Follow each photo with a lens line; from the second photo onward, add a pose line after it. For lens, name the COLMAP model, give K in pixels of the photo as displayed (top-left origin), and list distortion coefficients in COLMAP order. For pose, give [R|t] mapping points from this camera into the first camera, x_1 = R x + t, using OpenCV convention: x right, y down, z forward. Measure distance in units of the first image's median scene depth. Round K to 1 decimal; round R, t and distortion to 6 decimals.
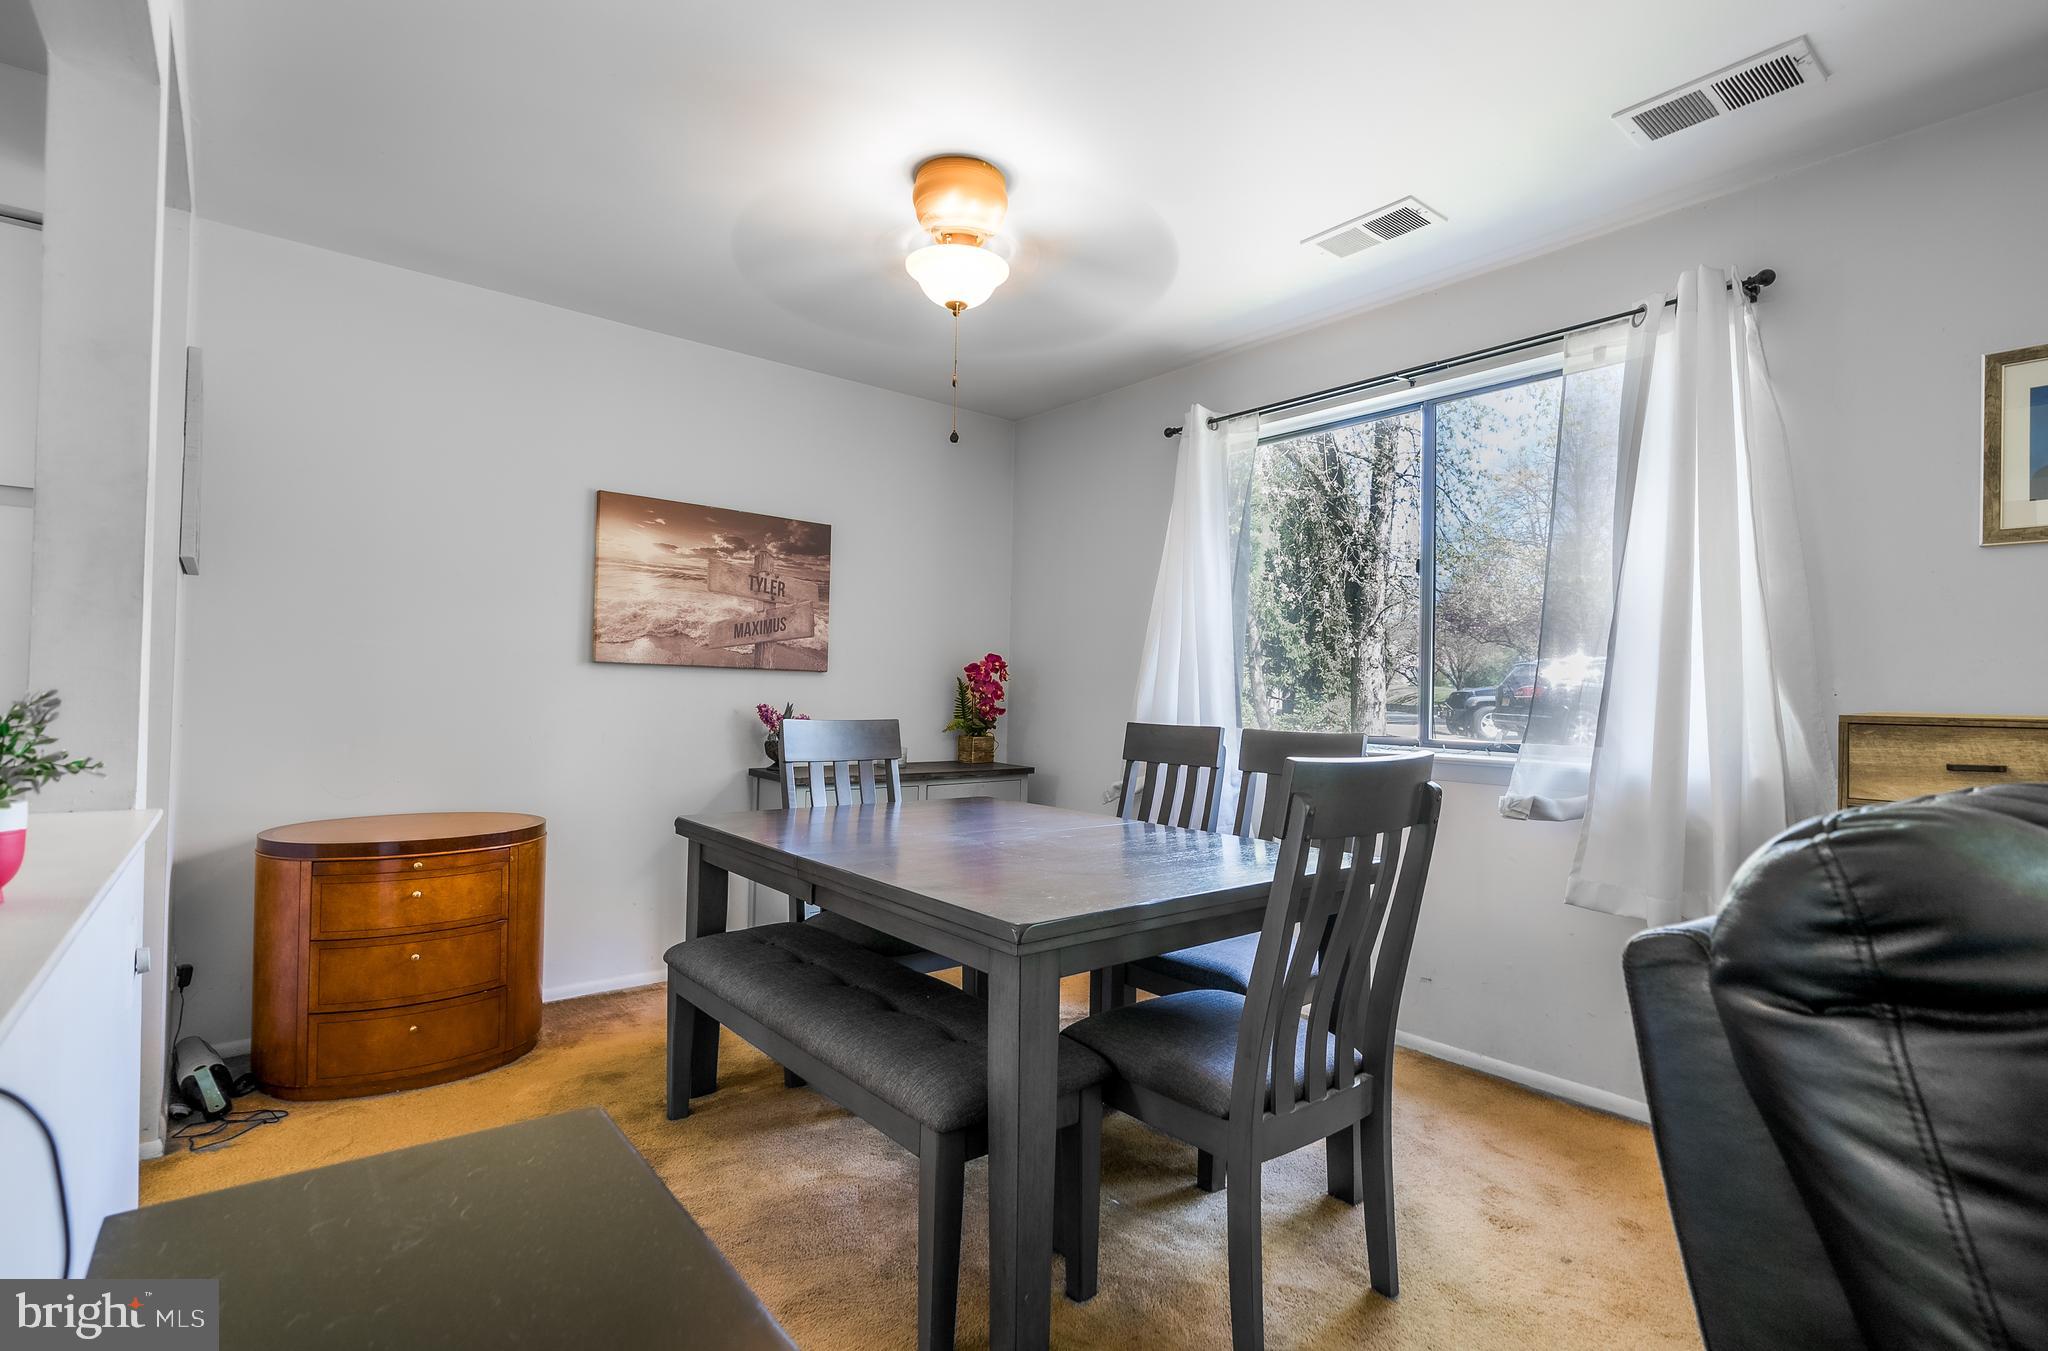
lens RADIAL K [[944.5, 0, 1029.4], [0, 944.5, 681.7], [0, 0, 1]] dist [-0.002018, -0.000060]
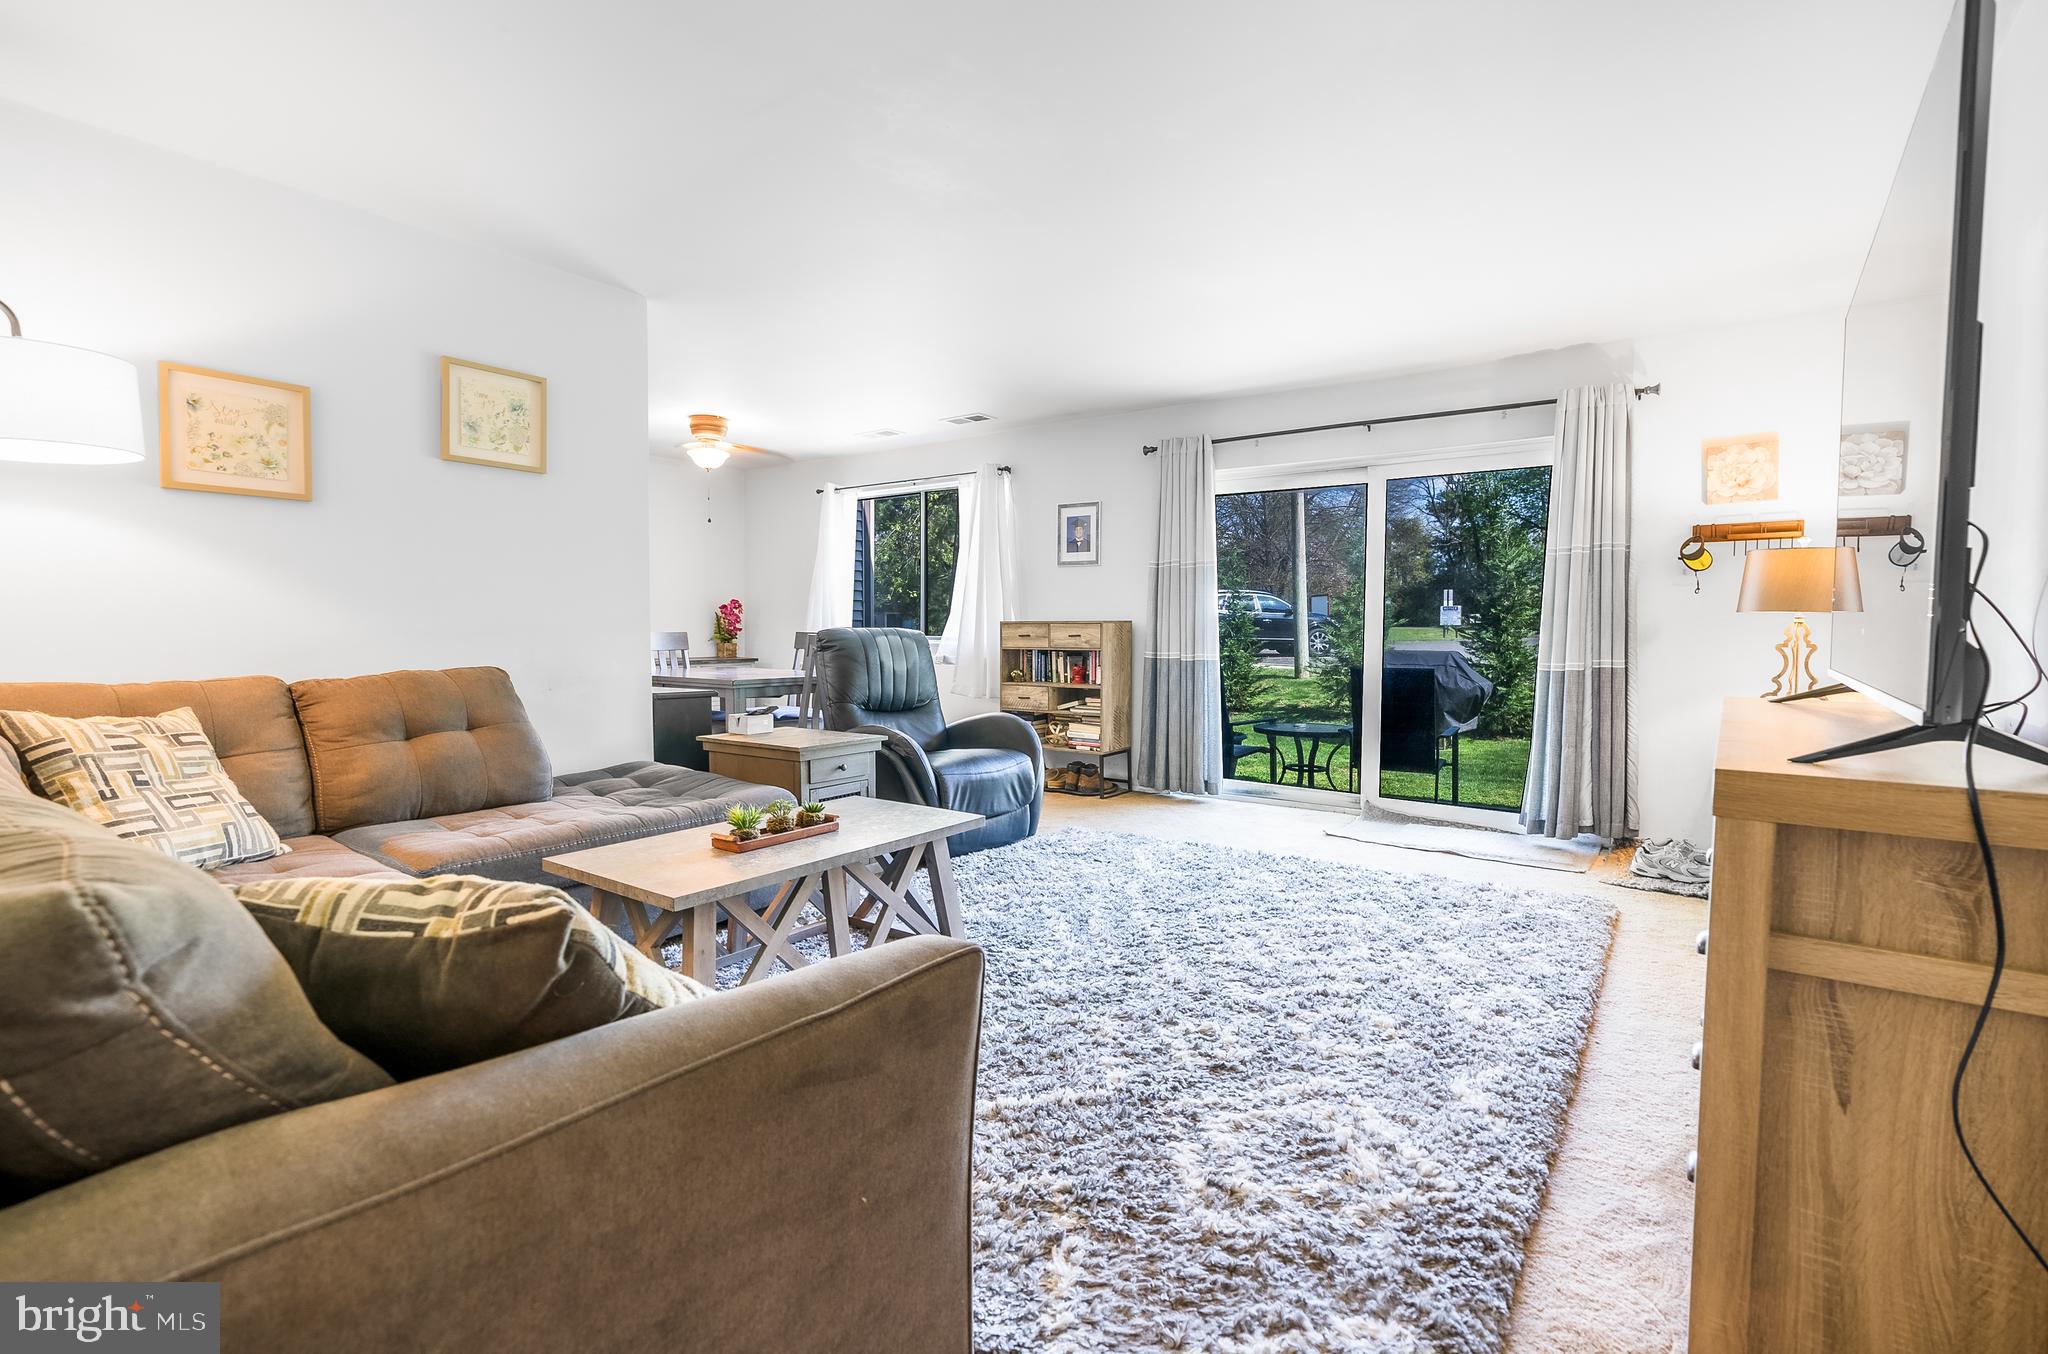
lens RADIAL K [[944.5, 0, 1004.1], [0, 944.5, 676.9], [0, 0, 1]] dist [-0.002018, -0.000060]
pose [[0.974760, -0.029436, 0.221307, 0.084694], [0.013913, 0.997352, 0.071378, -0.002960], [-0.222822, -0.066497, 0.972588, -1.264128]]
